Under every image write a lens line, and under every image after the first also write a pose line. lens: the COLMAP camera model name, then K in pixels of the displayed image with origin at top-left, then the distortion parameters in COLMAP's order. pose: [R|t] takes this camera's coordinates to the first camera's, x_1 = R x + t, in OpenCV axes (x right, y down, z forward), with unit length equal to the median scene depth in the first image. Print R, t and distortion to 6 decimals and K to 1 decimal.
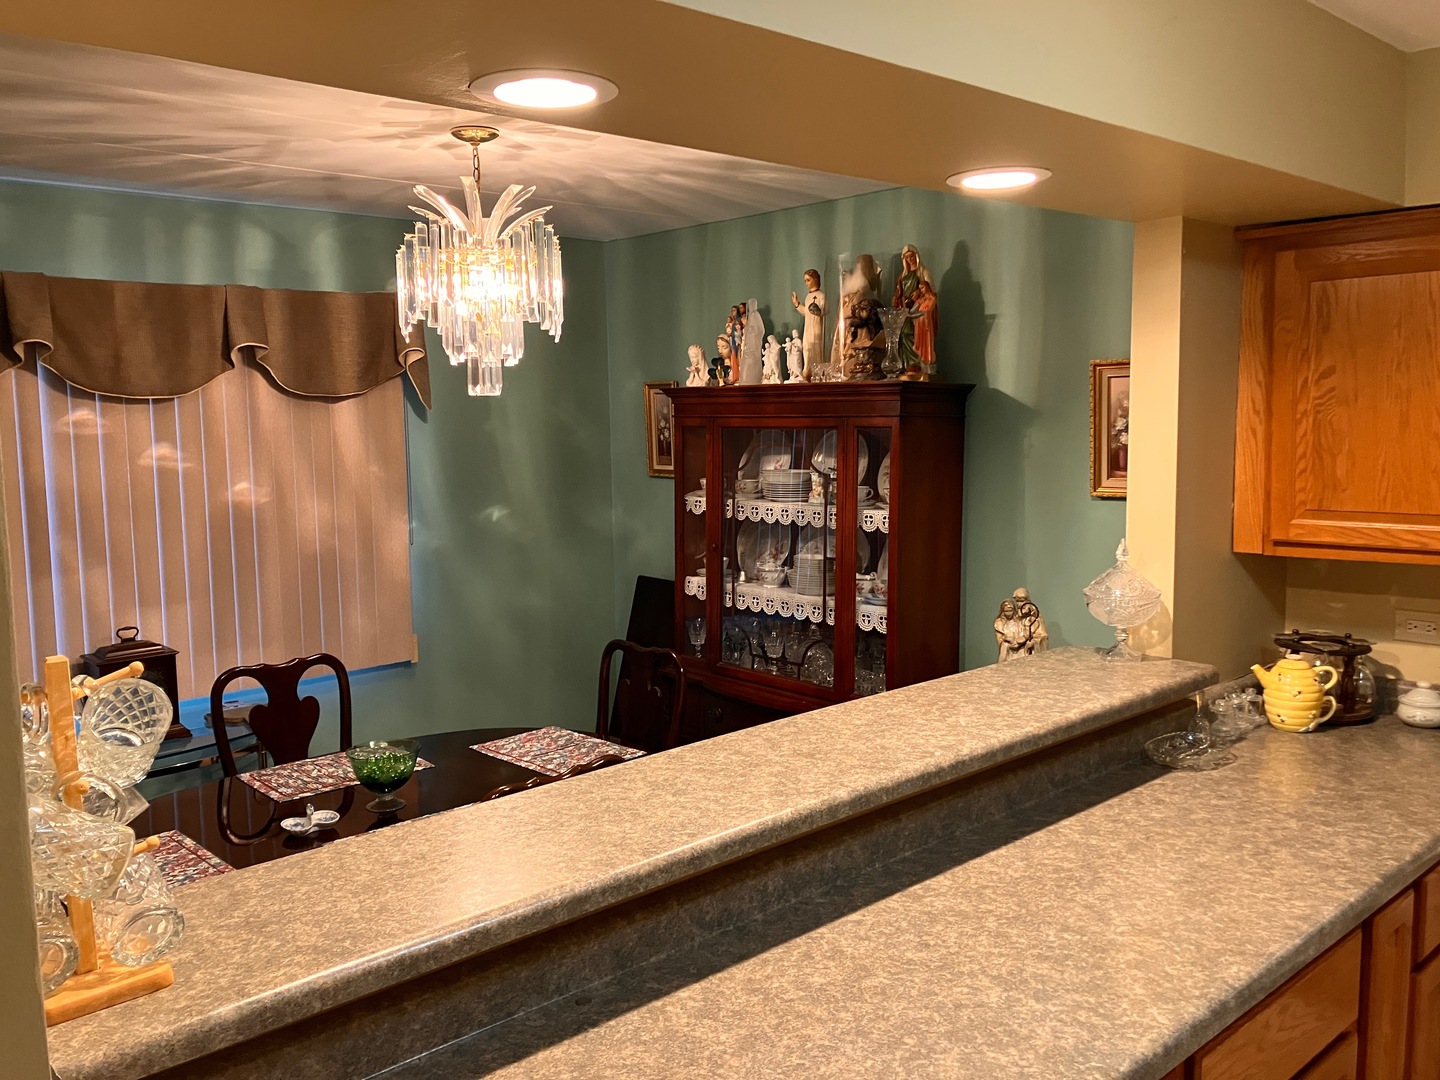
lens RADIAL K [[1177.4, 0, 720.0], [0, 1177.4, 540.0], [0, 0, 1]] dist [0.048623, -0.008905]
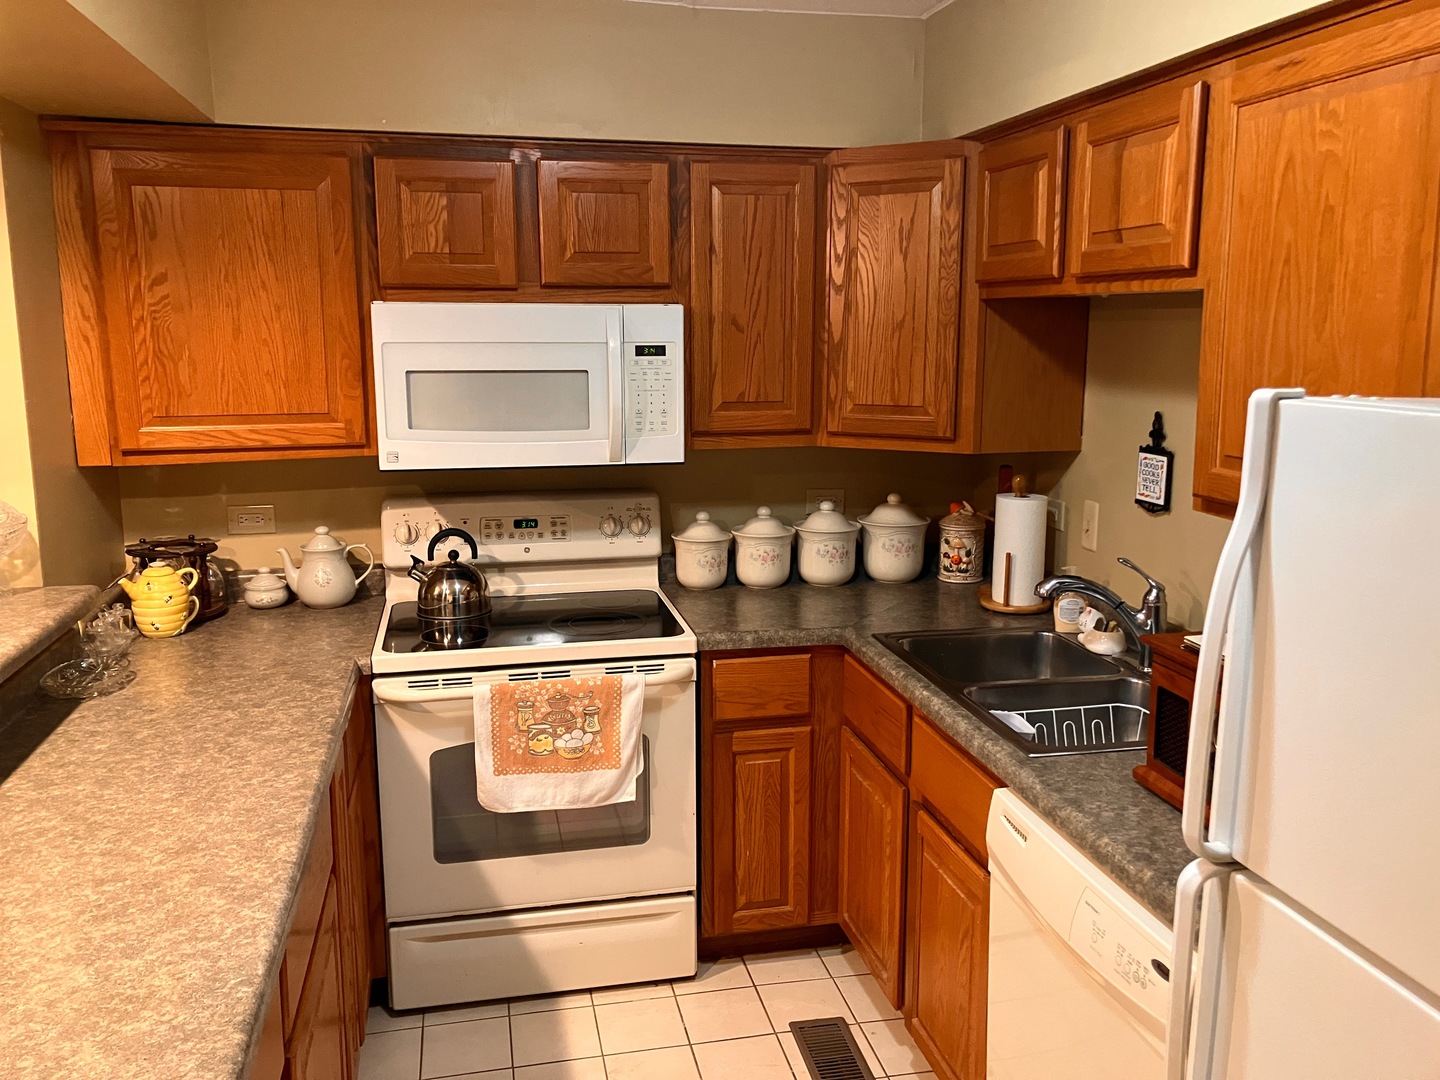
lens RADIAL K [[1171.8, 0, 720.0], [0, 1171.8, 540.0], [0, 0, 1]] dist [0.009852, -0.008036]
pose [[0.495730, -0.141322, 0.856901, -0.137530], [0.083789, 0.989852, 0.114775, 0.003750], [-0.864425, 0.014902, 0.502541, 0.091761]]
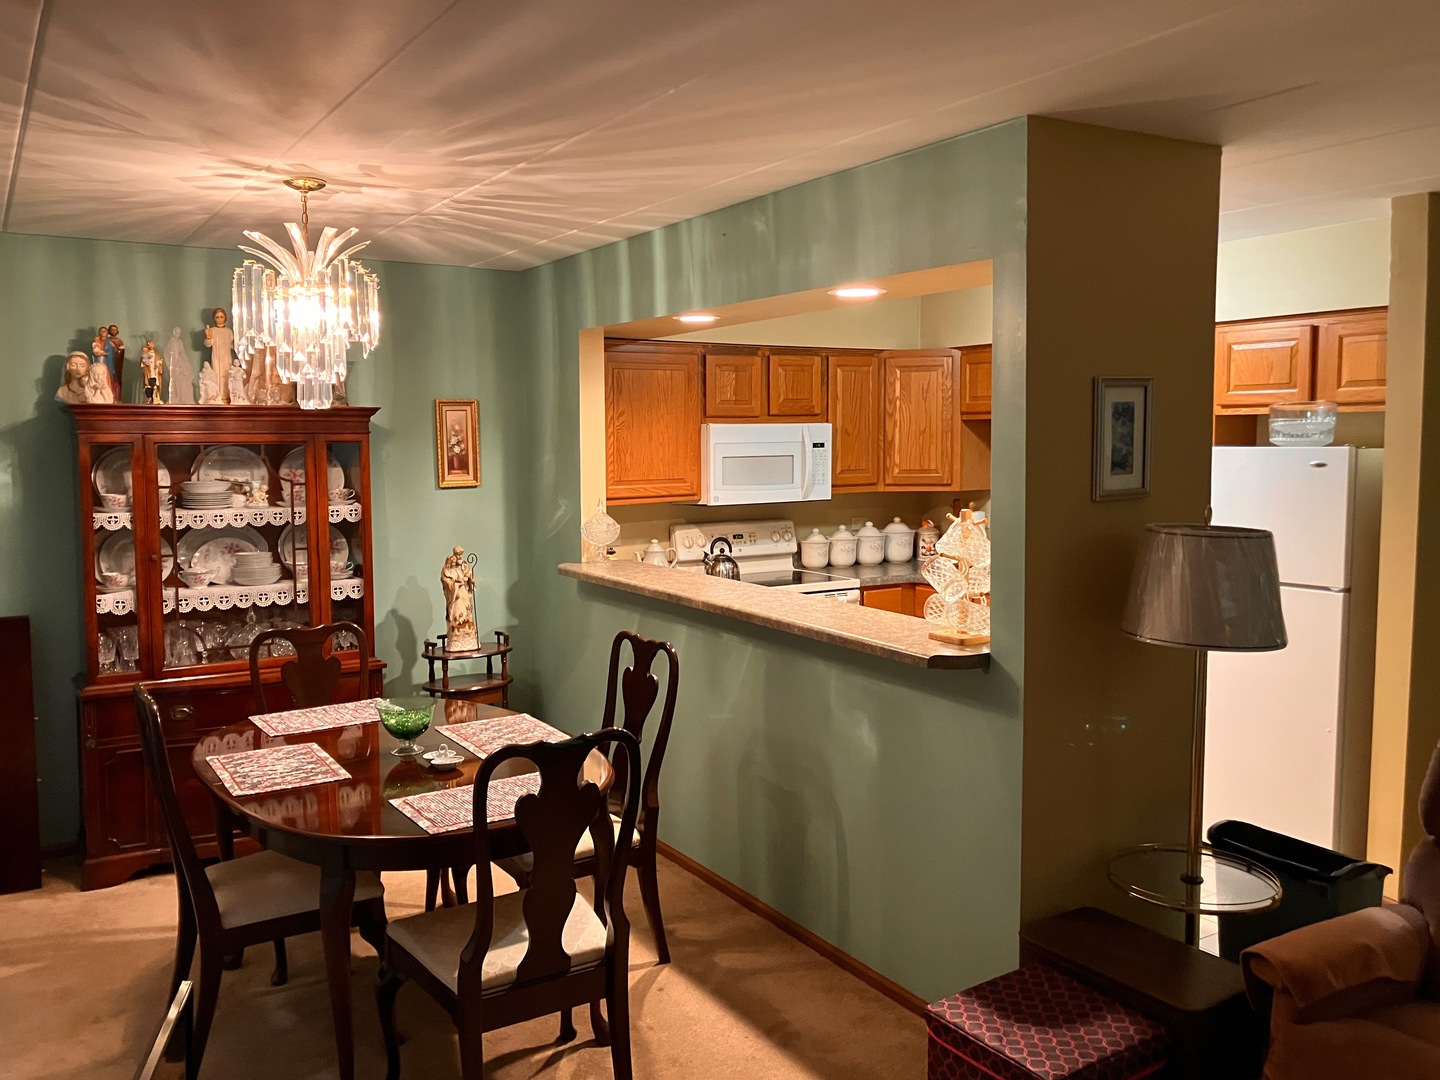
lens RADIAL K [[1177.4, 0, 720.0], [0, 1177.4, 540.0], [0, 0, 1]] dist [0.048623, -0.008905]
pose [[0.174819, -0.077357, 0.981557, -1.463150], [0.111590, 0.992042, 0.058308, -0.023450], [-0.978257, 0.099339, 0.182060, 0.479521]]
